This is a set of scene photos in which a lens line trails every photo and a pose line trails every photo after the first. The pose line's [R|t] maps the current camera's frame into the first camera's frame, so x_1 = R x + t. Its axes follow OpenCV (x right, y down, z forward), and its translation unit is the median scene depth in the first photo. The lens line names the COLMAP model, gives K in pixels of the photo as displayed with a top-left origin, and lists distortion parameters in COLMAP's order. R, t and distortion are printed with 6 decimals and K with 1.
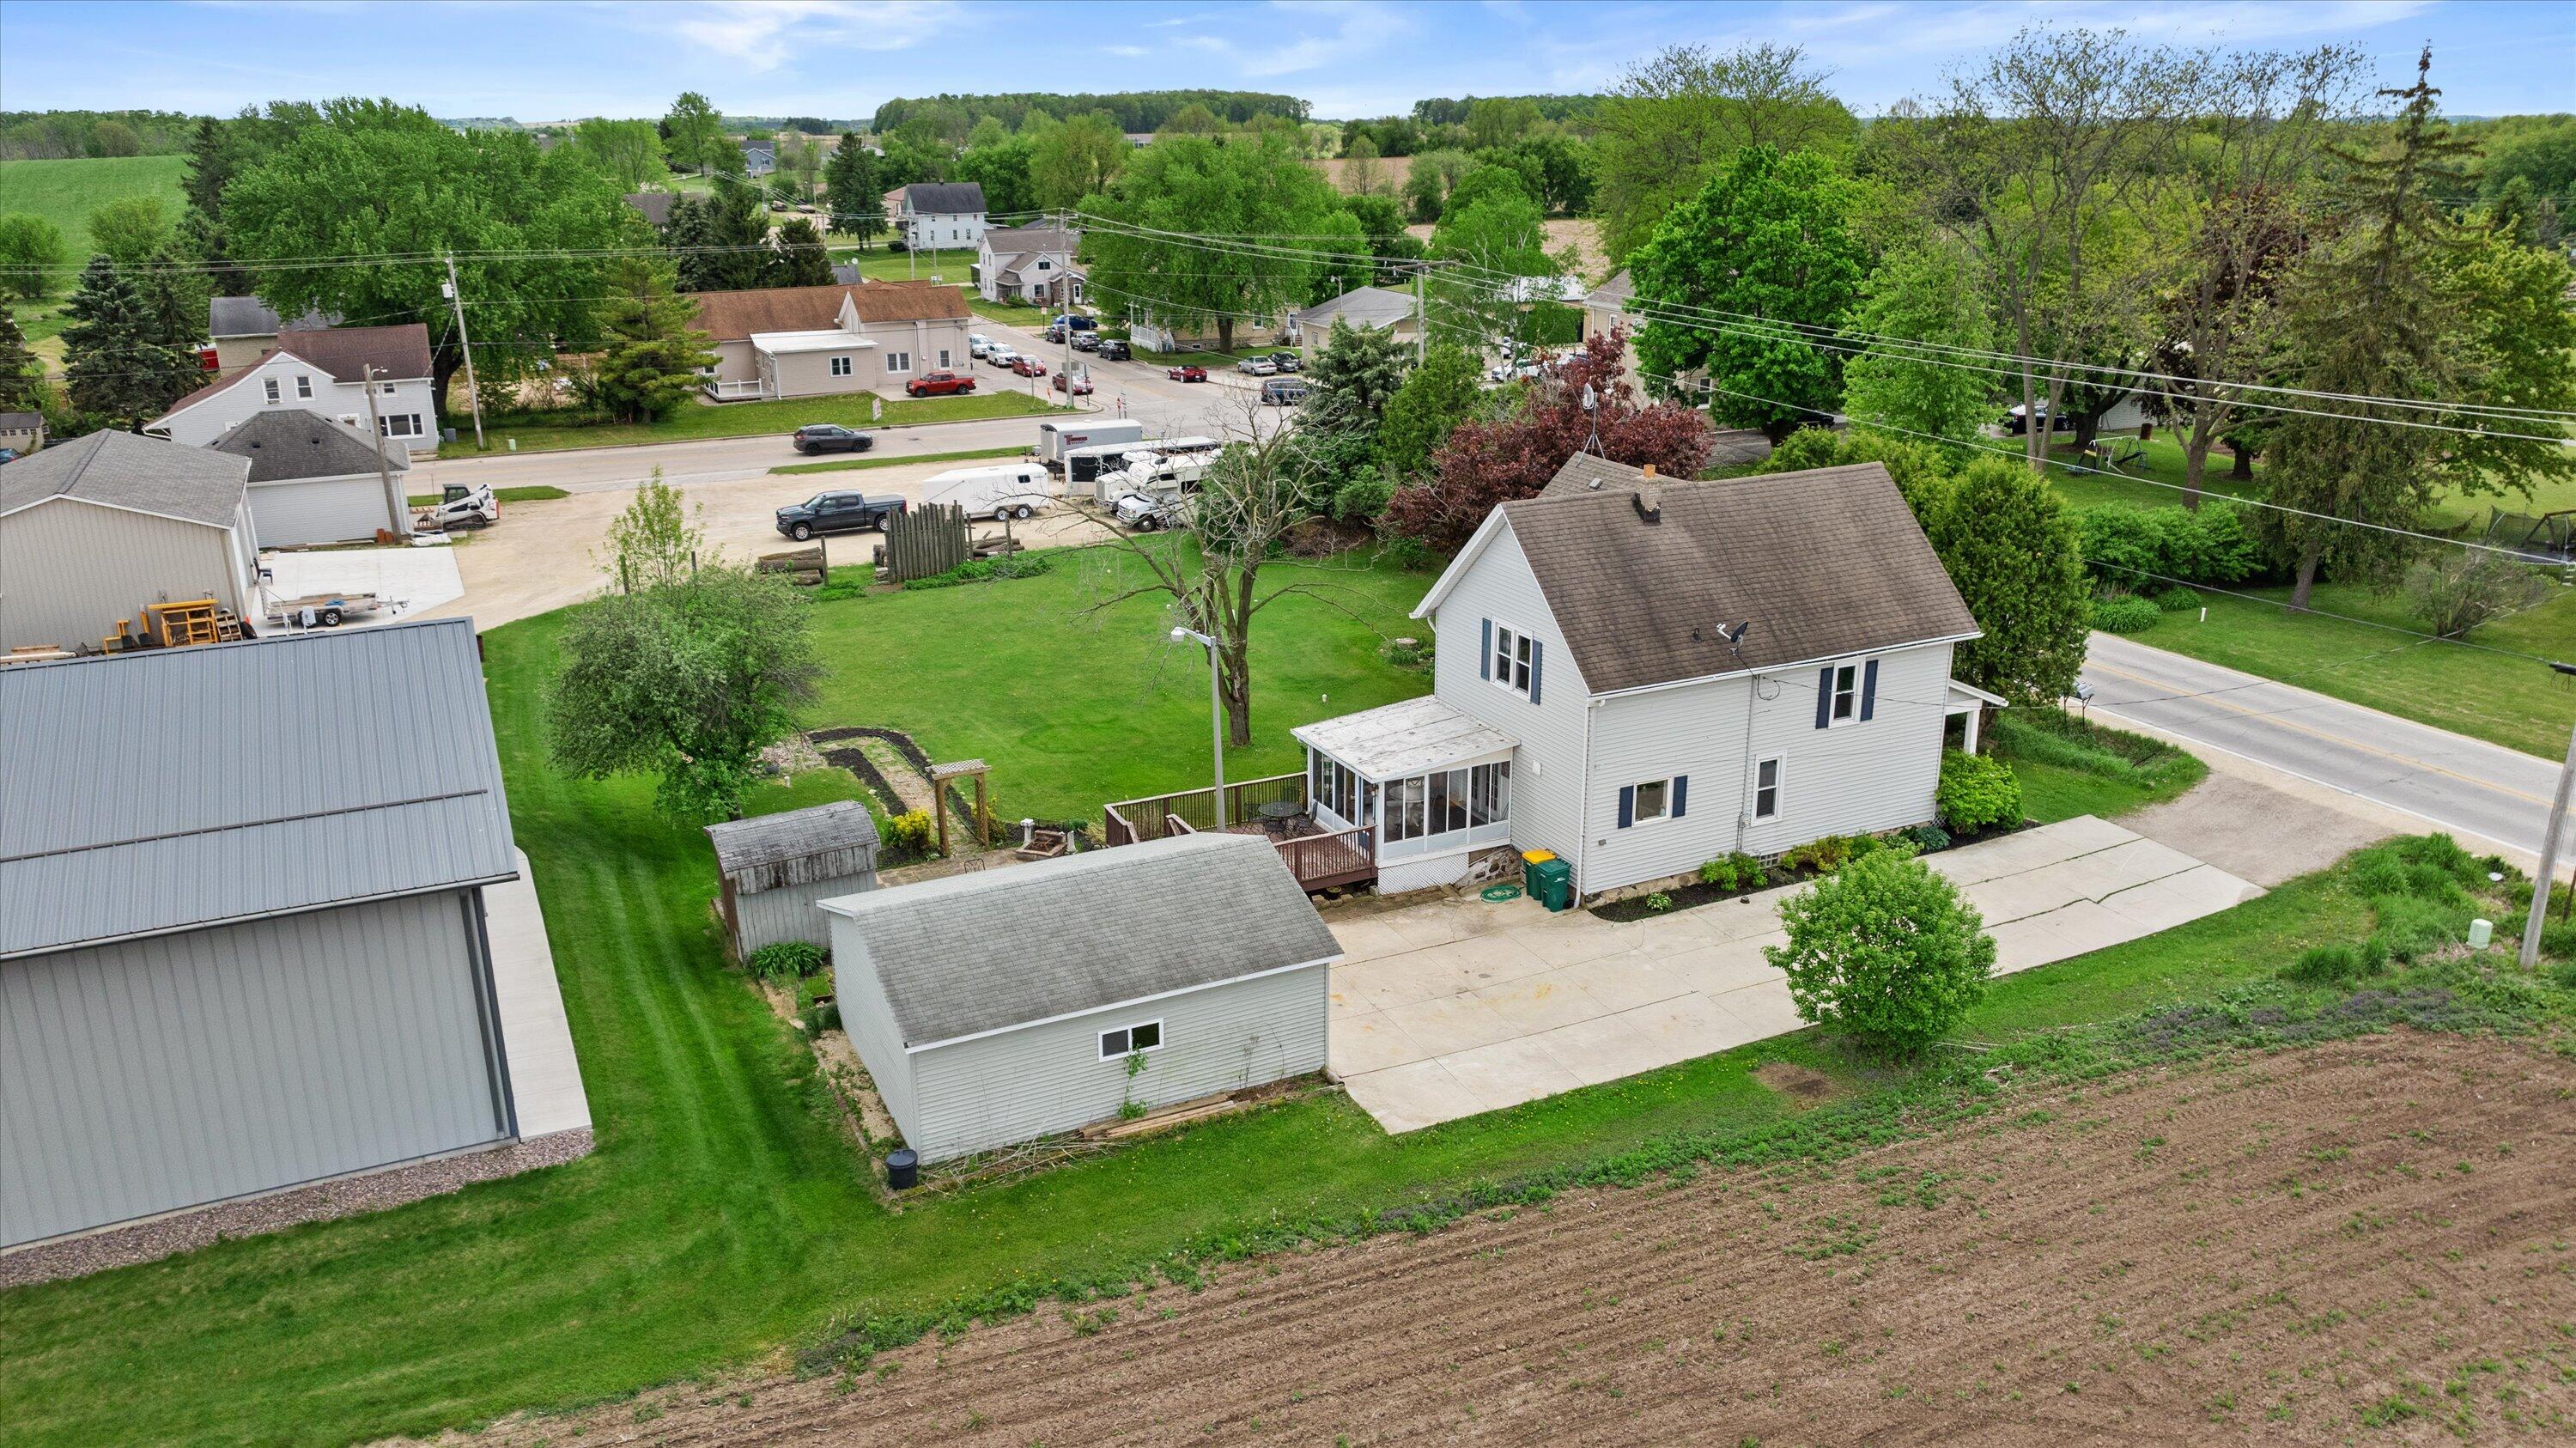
lens RADIAL K [[1850.9, 0, 1293.5], [0, 1850.9, 726.1], [0, 0, 1]] dist [-0.018695, -0.003081]
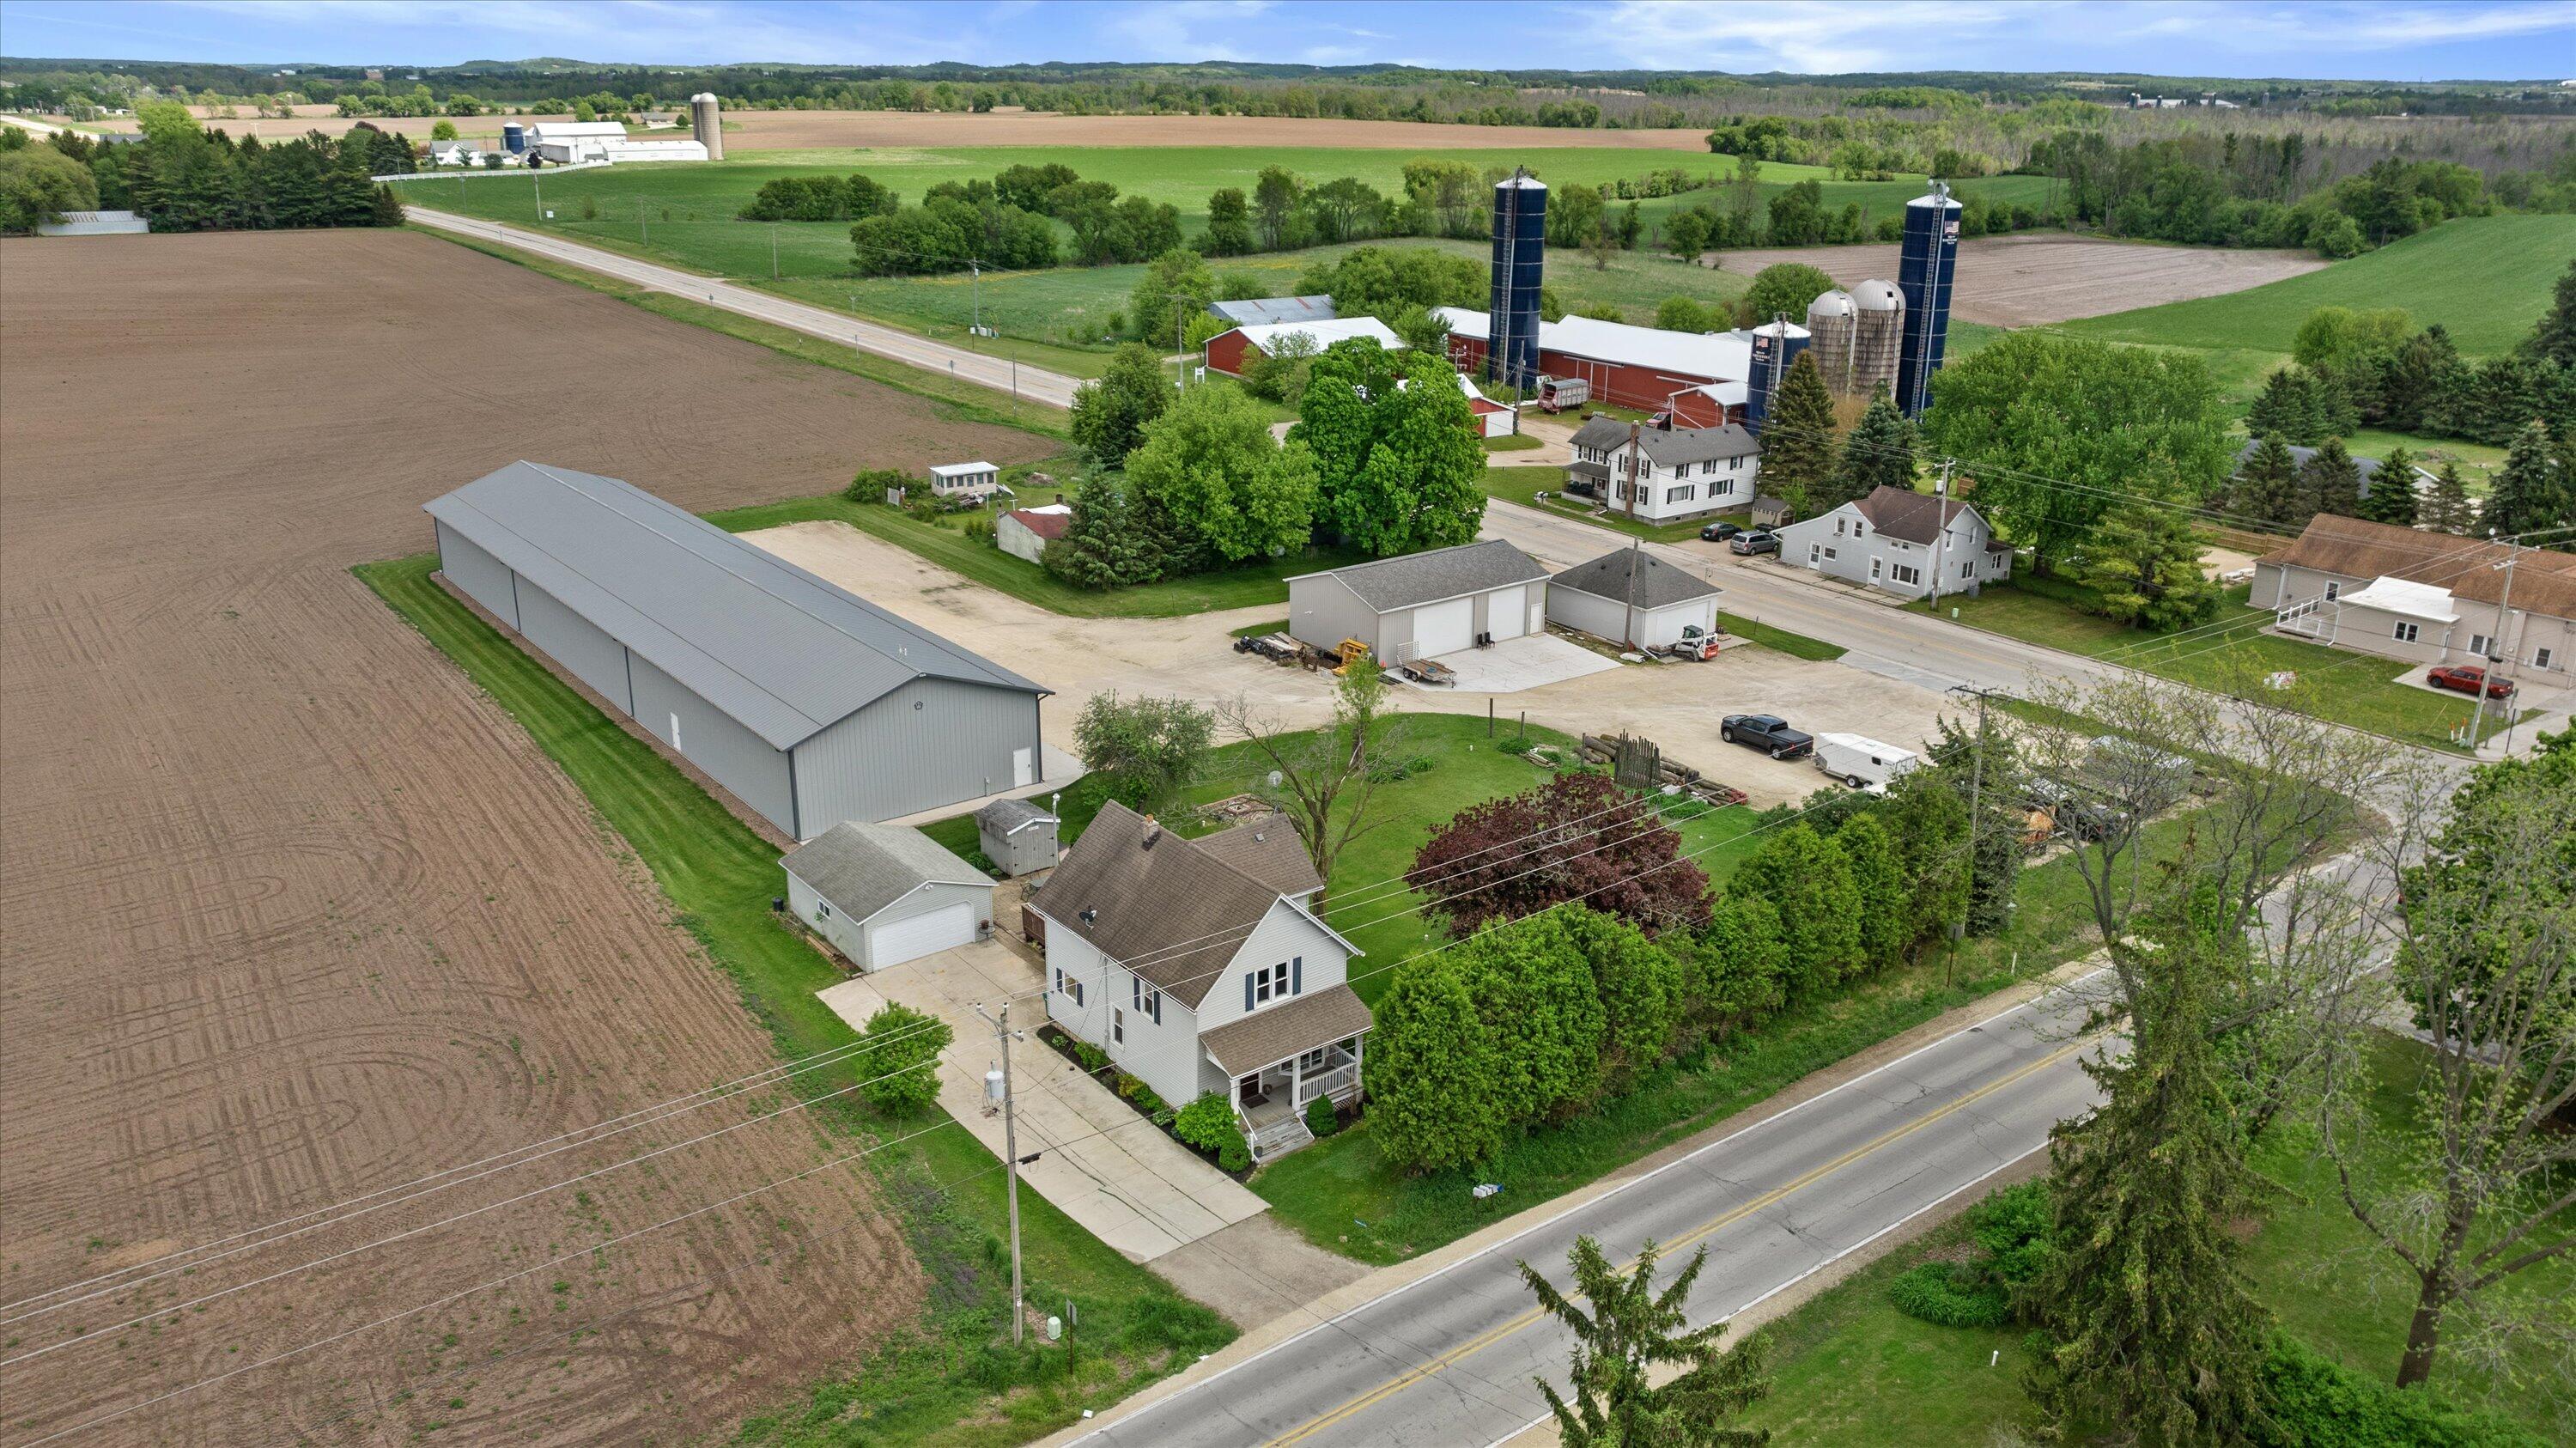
lens RADIAL K [[1889.5, 0, 1293.1], [0, 1889.5, 717.5], [0, 0, 1]] dist [-0.014459, -0.003031]
pose [[0.204036, 0.325193, -0.923374, 1.714175], [-0.316519, 0.914469, 0.252116, -0.672720], [0.926383, 0.240825, 0.289514, 0.596921]]
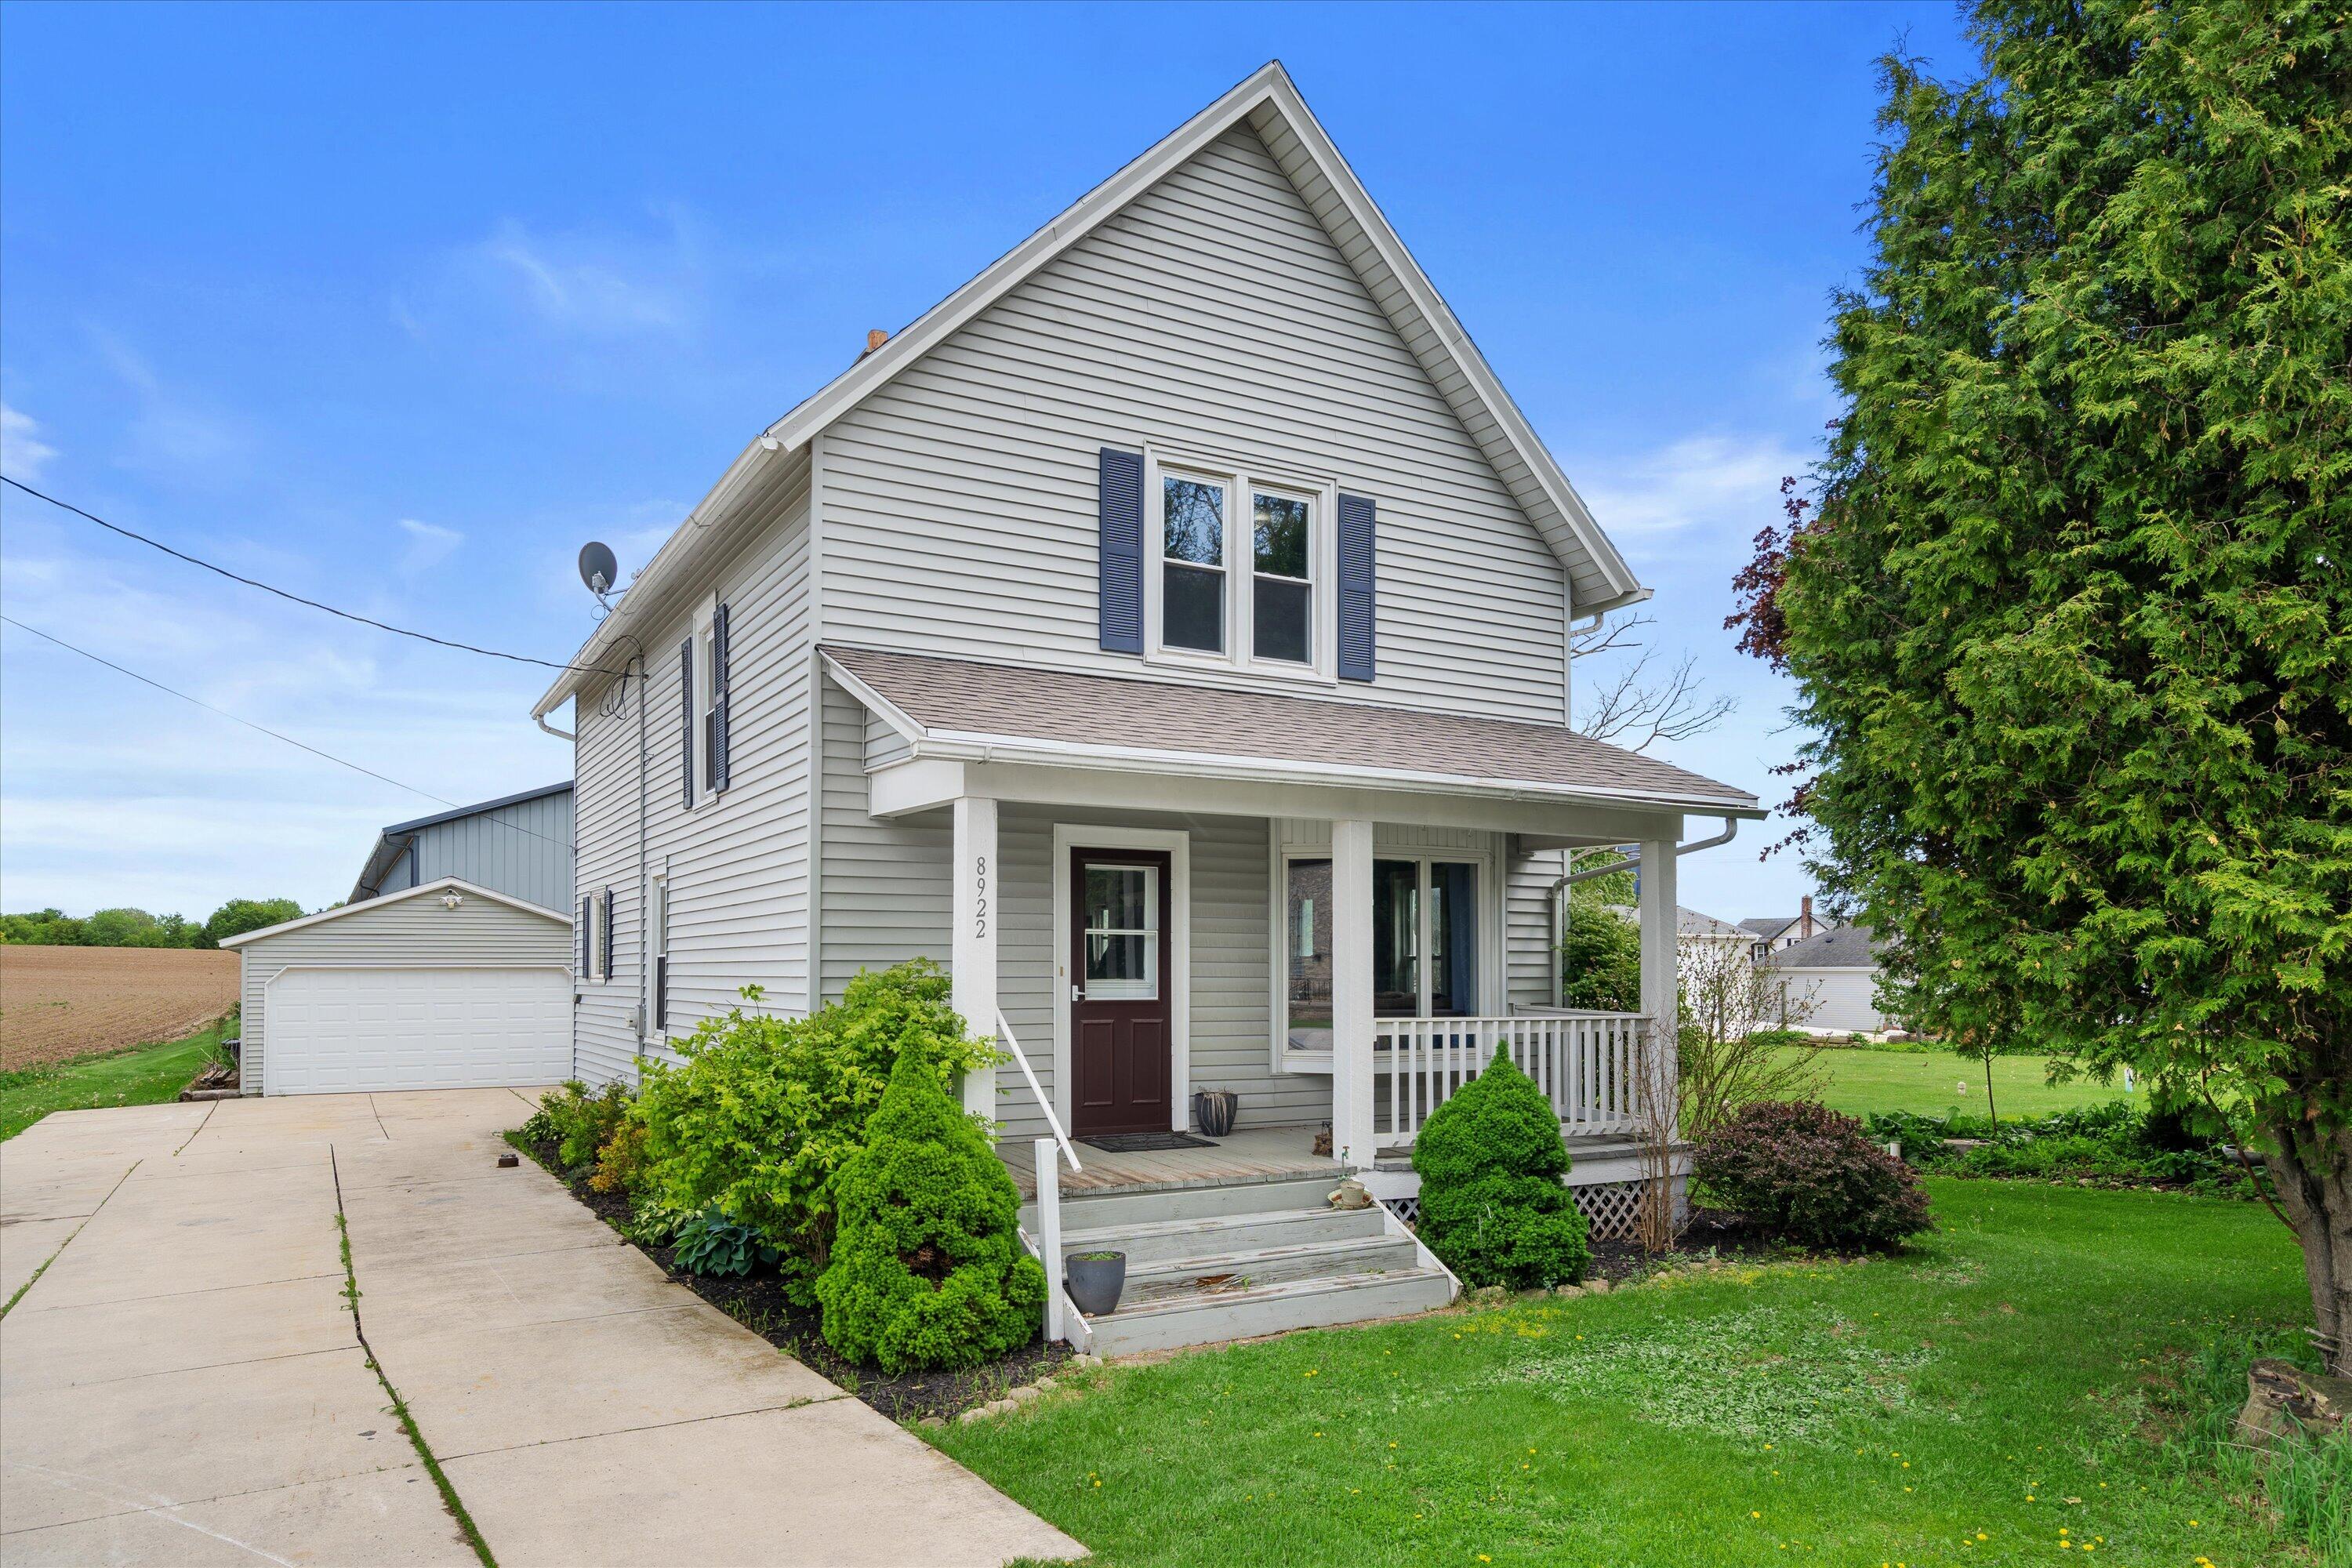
lens RADIAL K [[1535.8, 0, 1165.3], [0, 1535.8, 949.7], [0, 0, 1]] dist [0.002398, 0.000463]
pose [[0.058087, -0.016213, -0.998180, 0.600682], [-0.313275, 0.949066, -0.033645, 0.008421], [0.947884, 0.314660, 0.050049, 1.084758]]
